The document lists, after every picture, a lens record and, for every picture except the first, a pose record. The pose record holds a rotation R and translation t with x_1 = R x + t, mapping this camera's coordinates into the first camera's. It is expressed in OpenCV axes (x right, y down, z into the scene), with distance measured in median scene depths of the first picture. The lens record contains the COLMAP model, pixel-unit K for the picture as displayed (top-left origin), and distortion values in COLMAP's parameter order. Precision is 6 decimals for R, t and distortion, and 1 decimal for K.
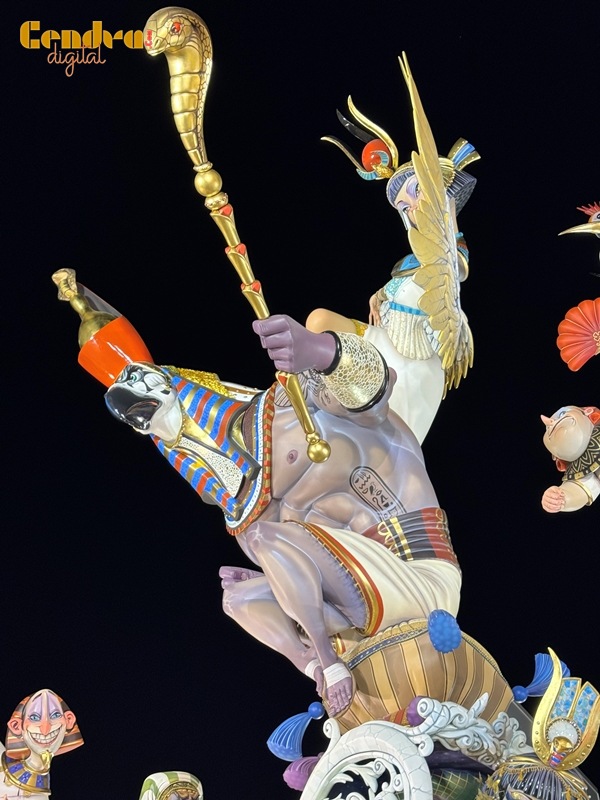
lens RADIAL K [[1143.2, 0, 303.8], [0, 1143.2, 400.7], [0, 0, 1]] dist [0.090713, 0.000000]
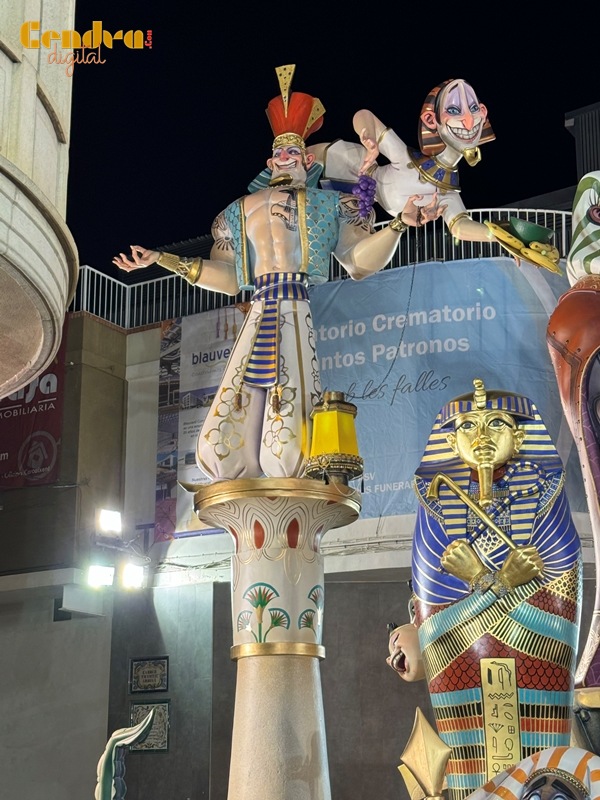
lens RADIAL K [[1371.4, 0, 295.8], [0, 1371.4, 402.8], [0, 0, 1]] dist [0.183505, 0.000000]
pose [[0.999962, 0.006837, -0.005476, -0.374158], [-0.003425, 0.880547, 0.473946, -0.040029], [0.008062, -0.473909, 0.880537, -0.064211]]
